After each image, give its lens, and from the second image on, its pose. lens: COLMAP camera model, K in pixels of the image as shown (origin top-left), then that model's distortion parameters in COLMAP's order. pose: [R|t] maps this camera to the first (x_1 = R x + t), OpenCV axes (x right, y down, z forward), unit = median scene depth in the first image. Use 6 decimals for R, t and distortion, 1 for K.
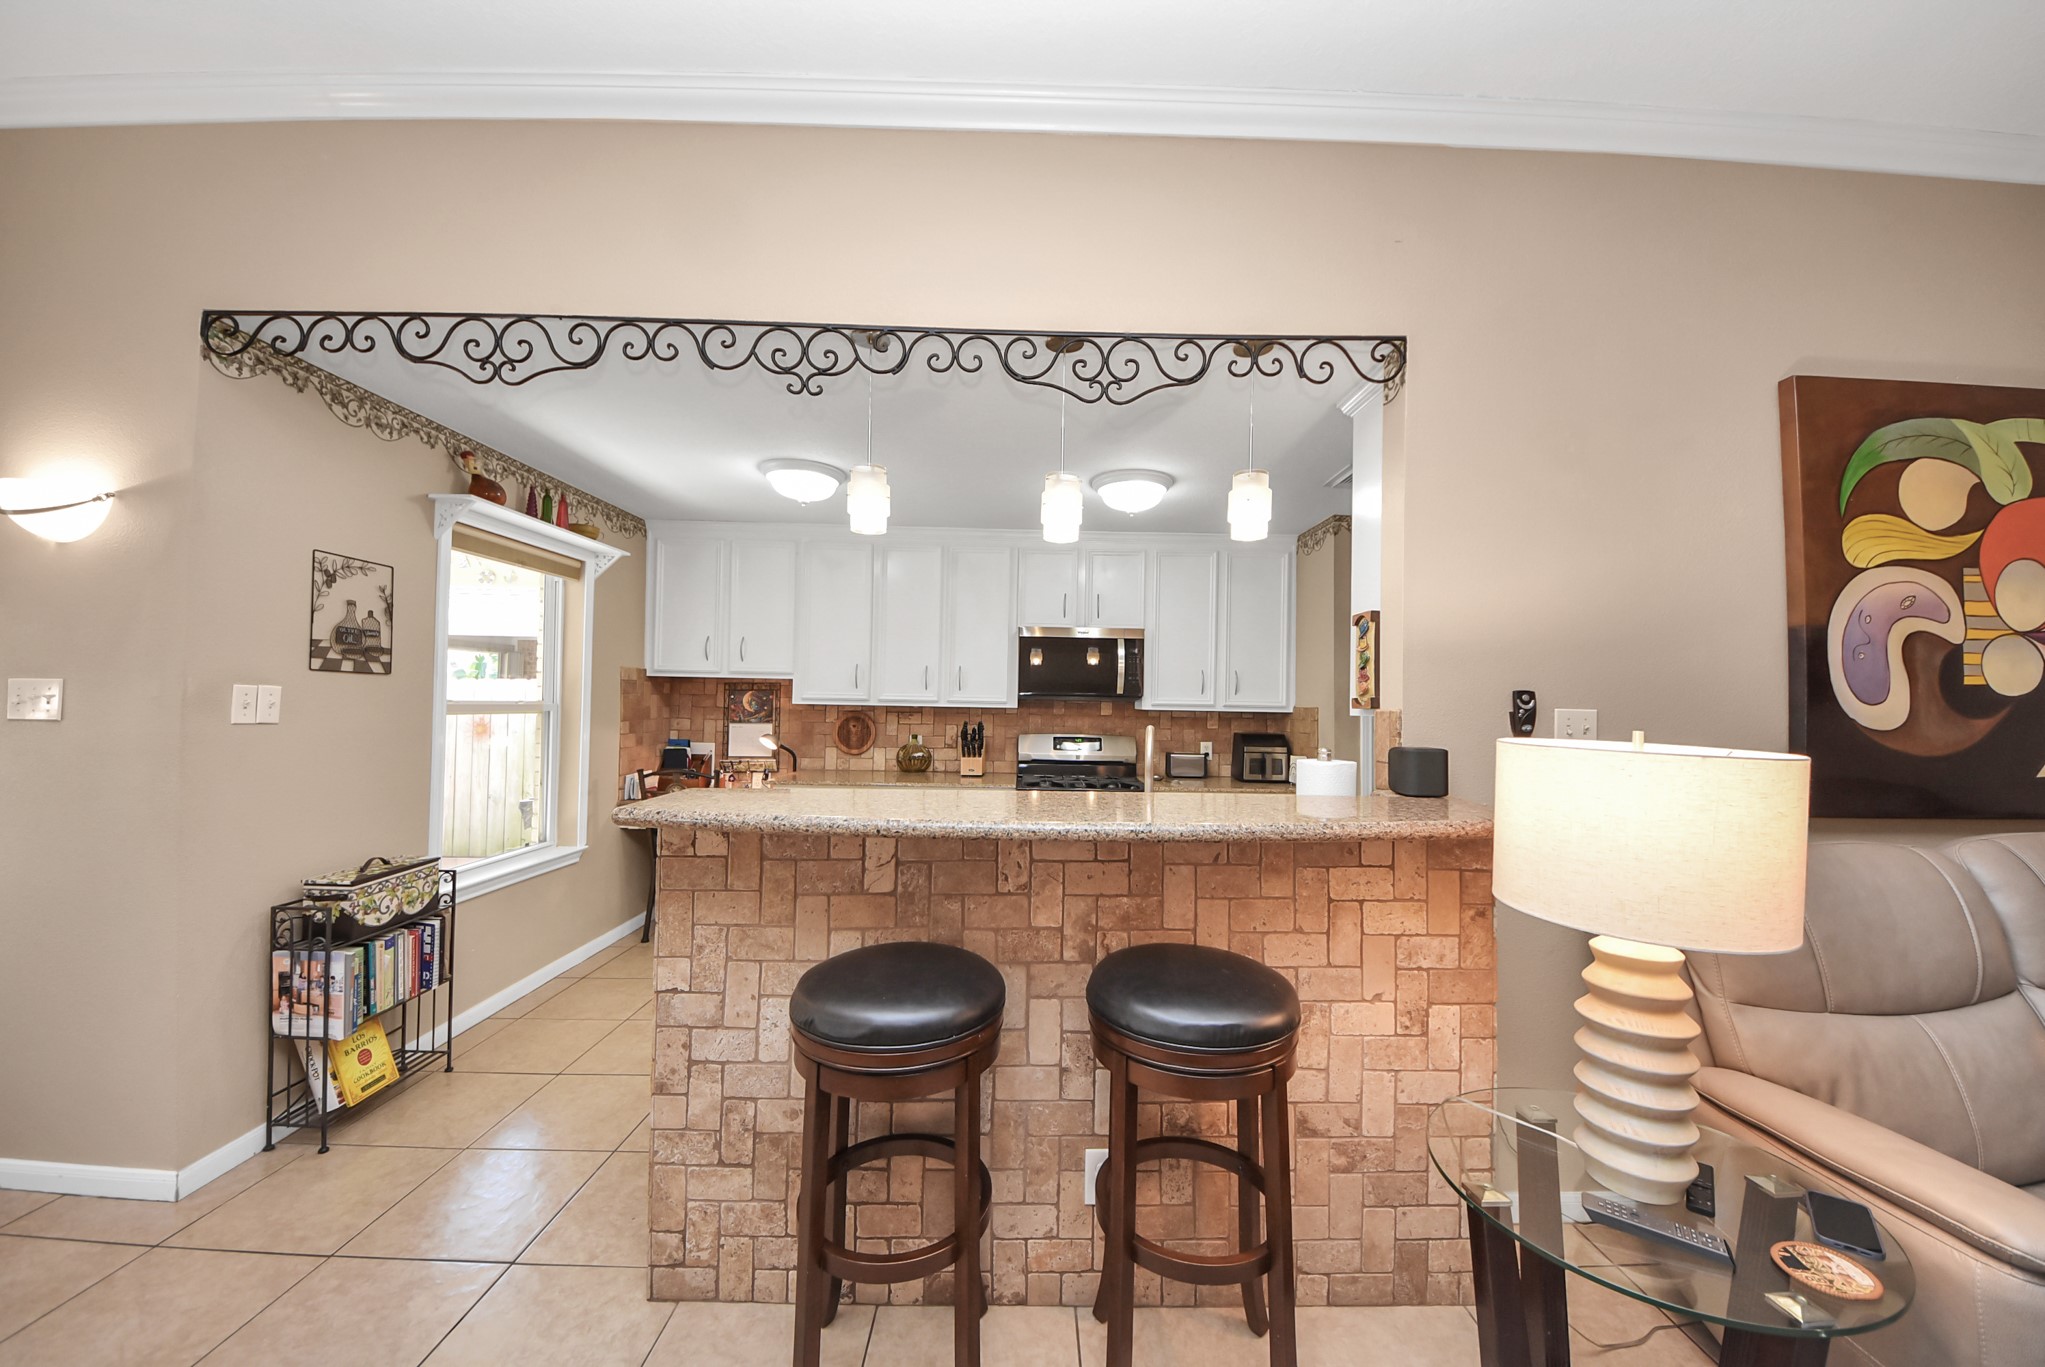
lens RADIAL K [[745.8, 0, 1023.0], [0, 745.8, 685.2], [0, 0, 1]] dist [0.015578, -0.011532]
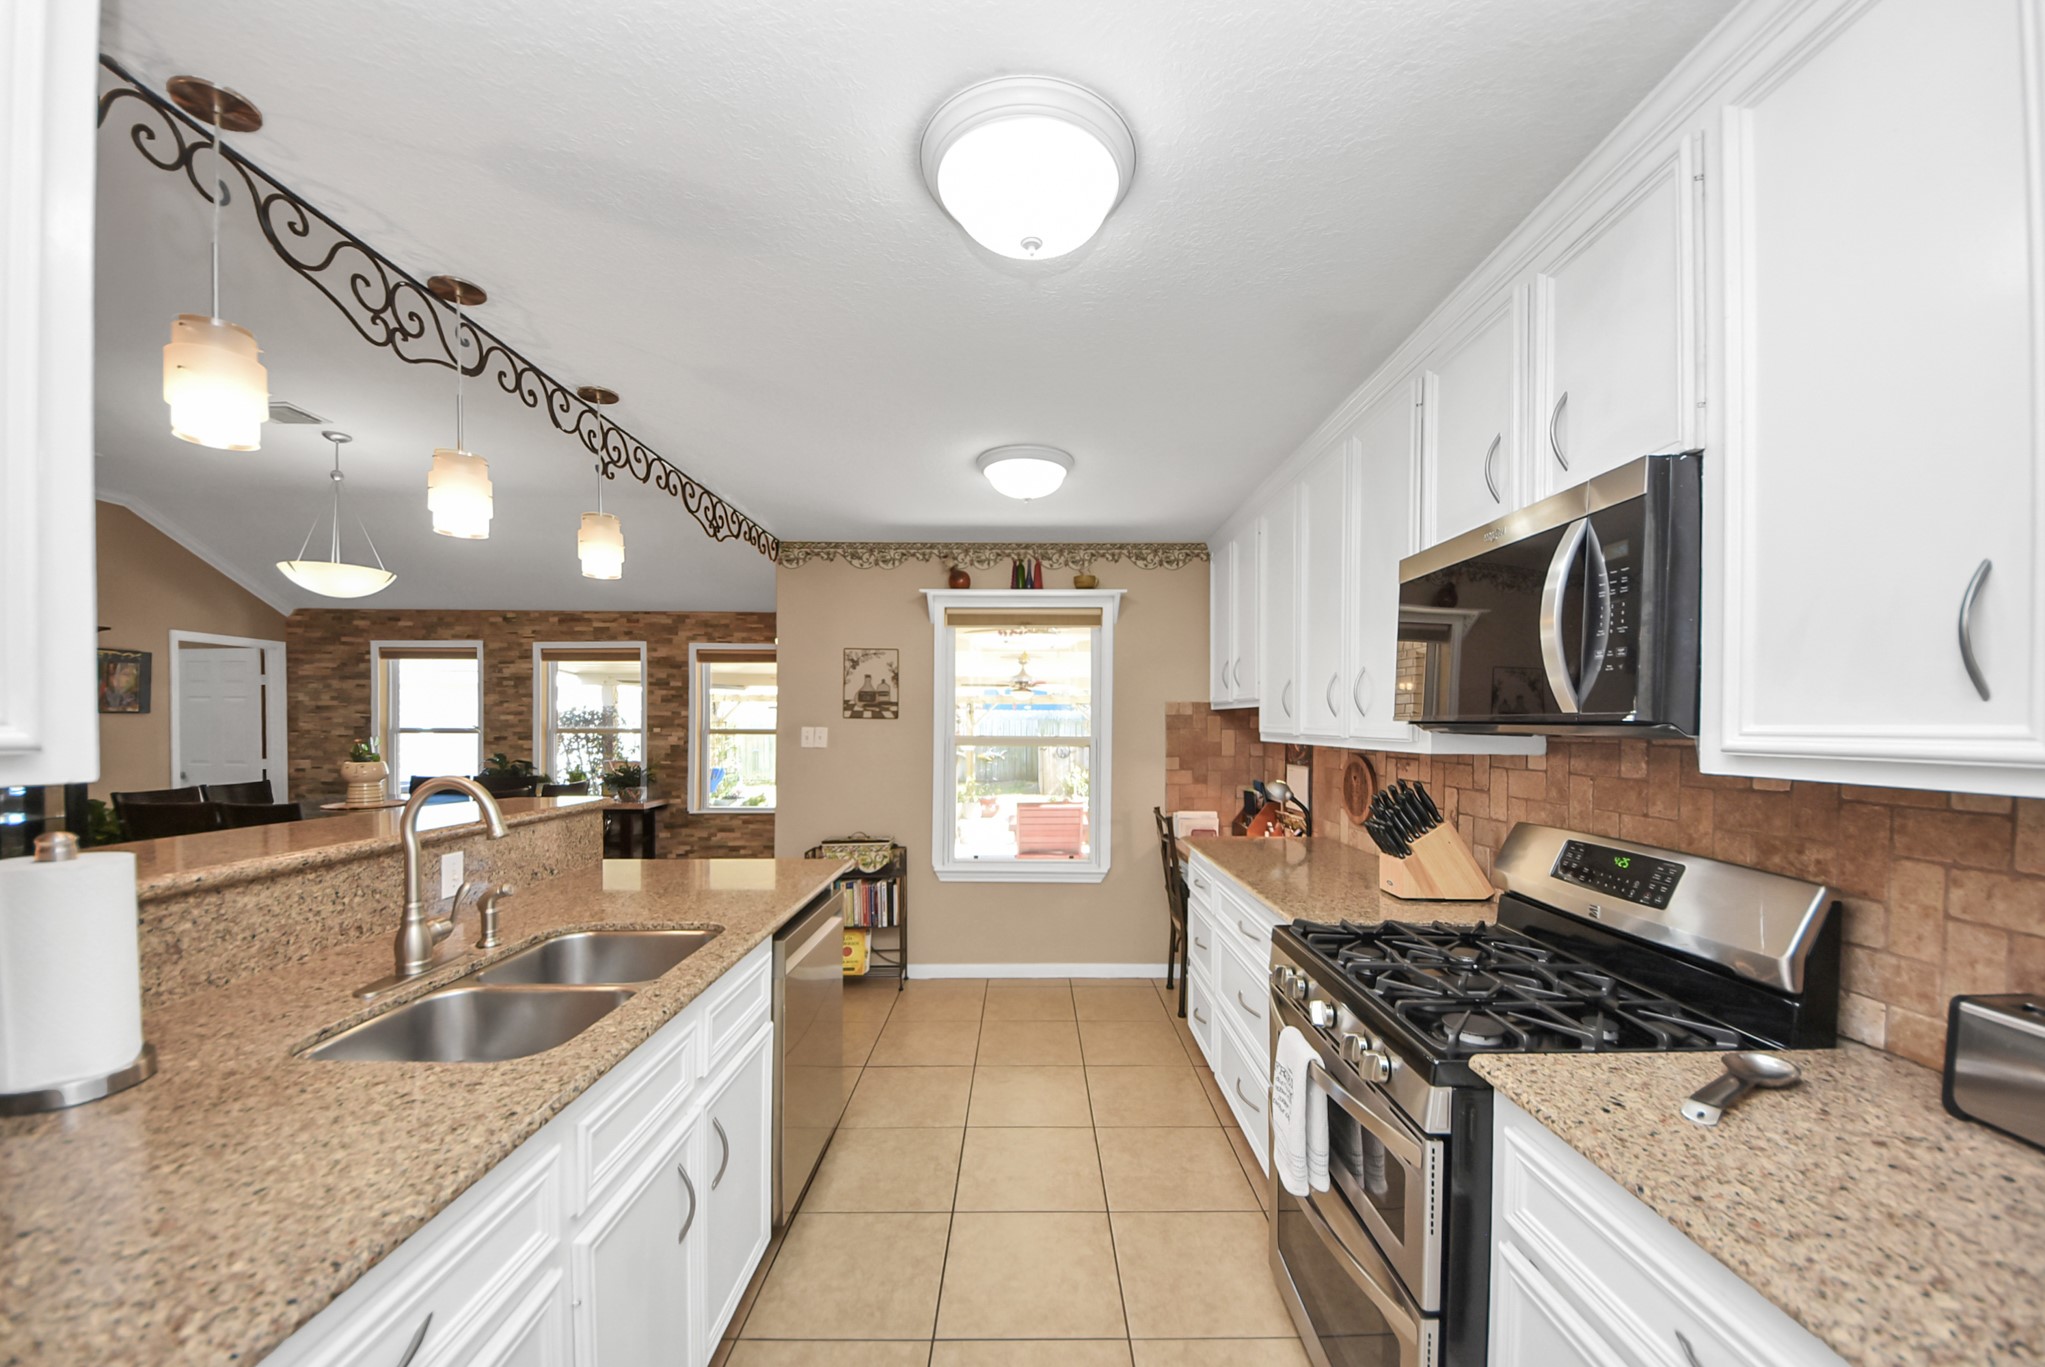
lens RADIAL K [[745.8, 0, 1021.2], [0, 745.8, 742.4], [0, 0, 1]] dist [0.015578, -0.011532]
pose [[-0.023245, 0.009393, -0.999686, 0.766664], [0.016920, 0.999816, 0.009001, 0.026786], [0.999587, -0.016706, -0.023400, 1.458460]]
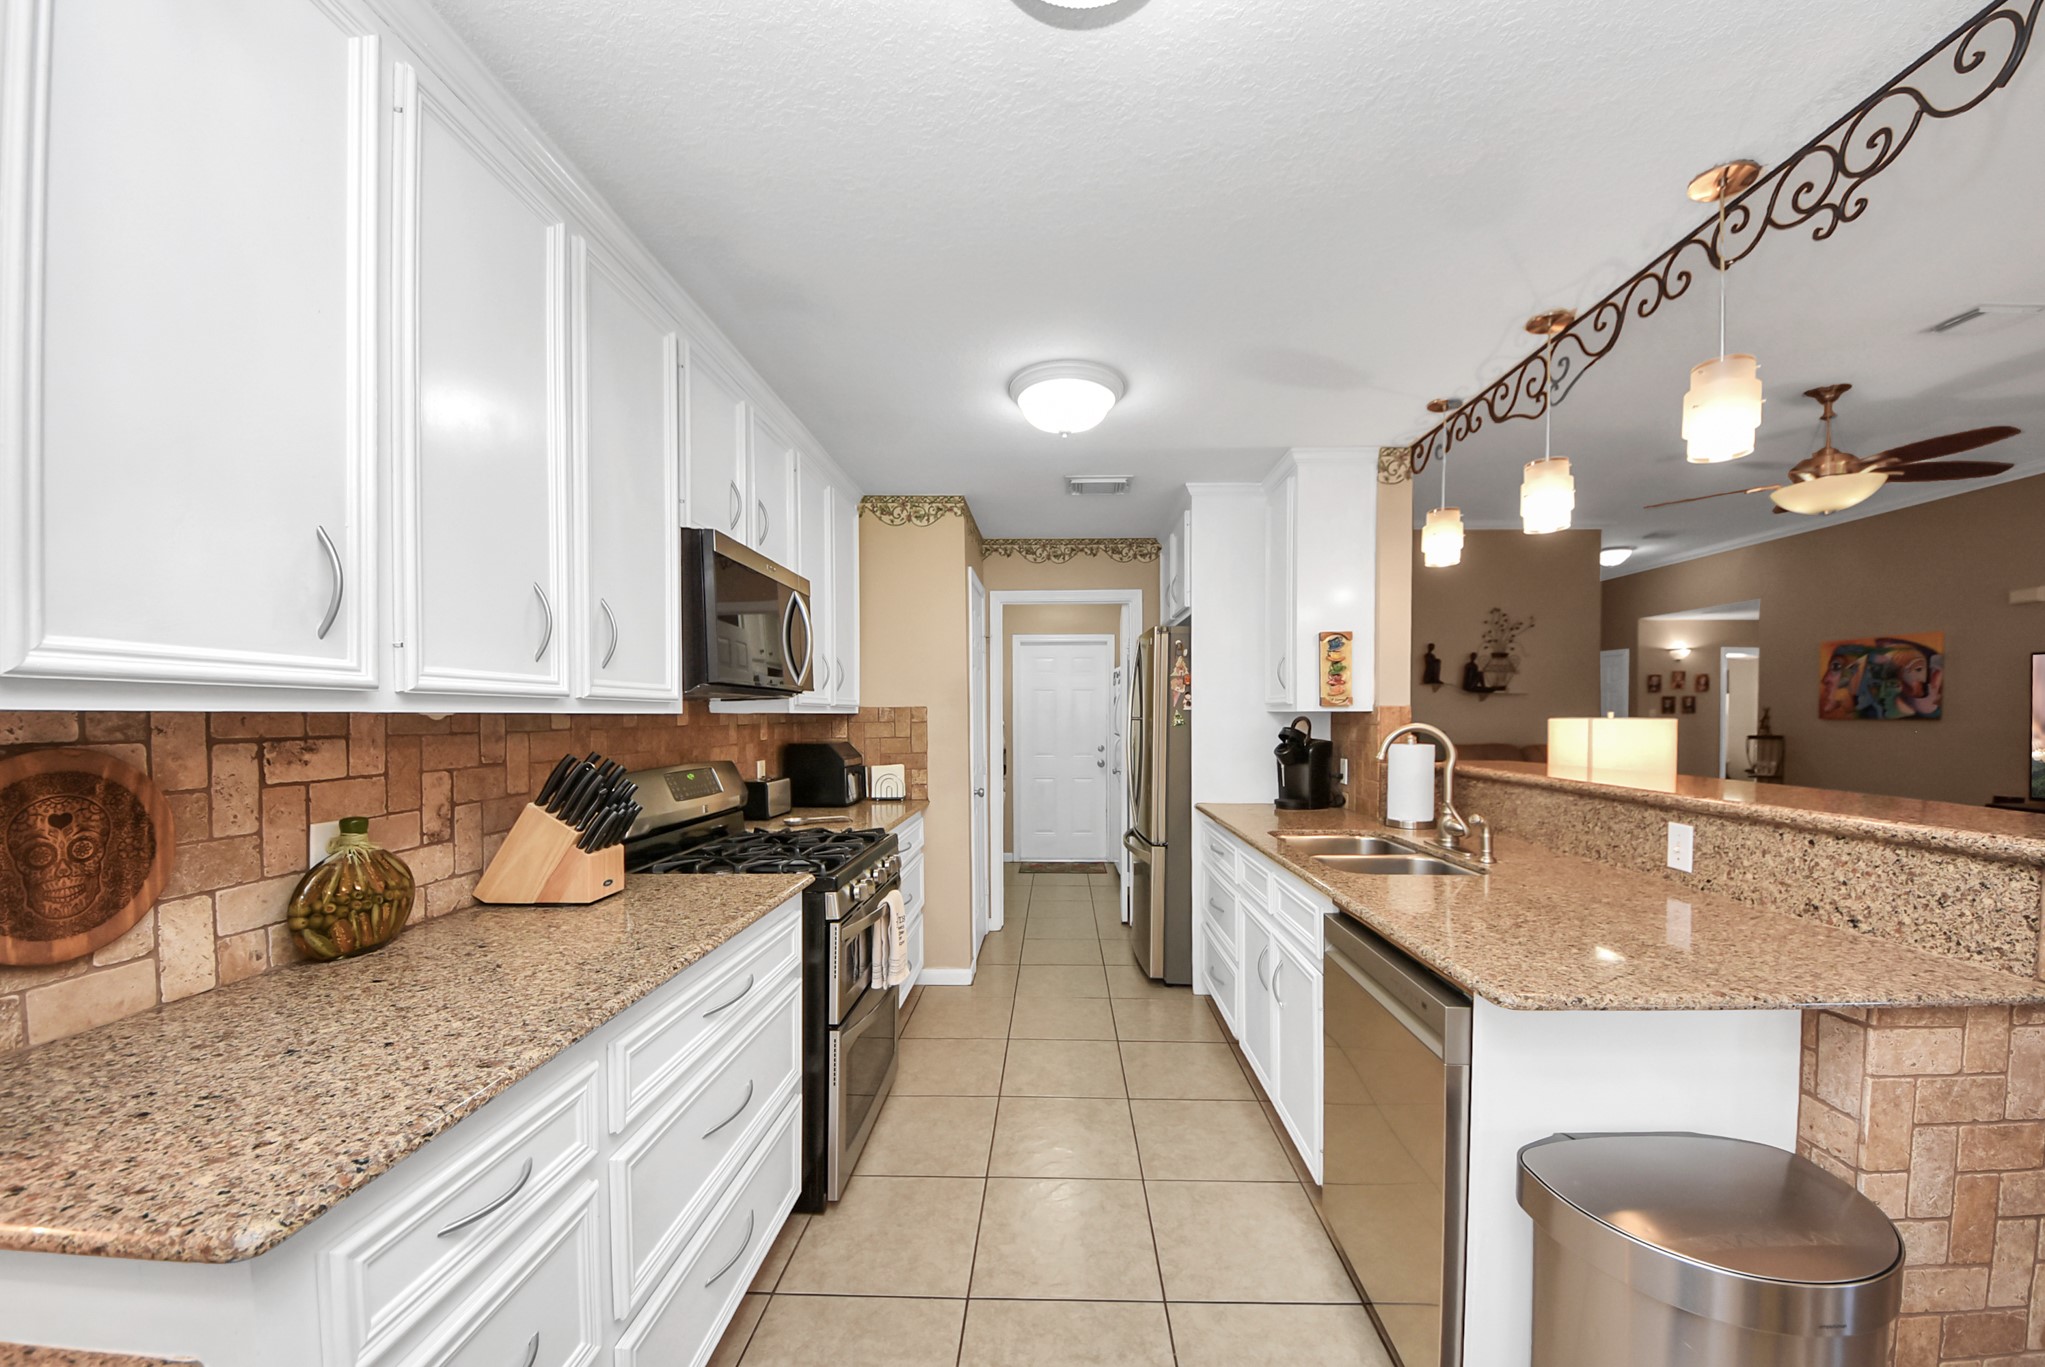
lens RADIAL K [[745.8, 0, 1042.2], [0, 745.8, 731.9], [0, 0, 1]] dist [0.015578, -0.011532]
pose [[0.052245, -0.040528, 0.997812, -0.881290], [-0.020214, 0.998929, 0.041632, 0.031615], [-0.998430, -0.022345, 0.051370, 1.432247]]
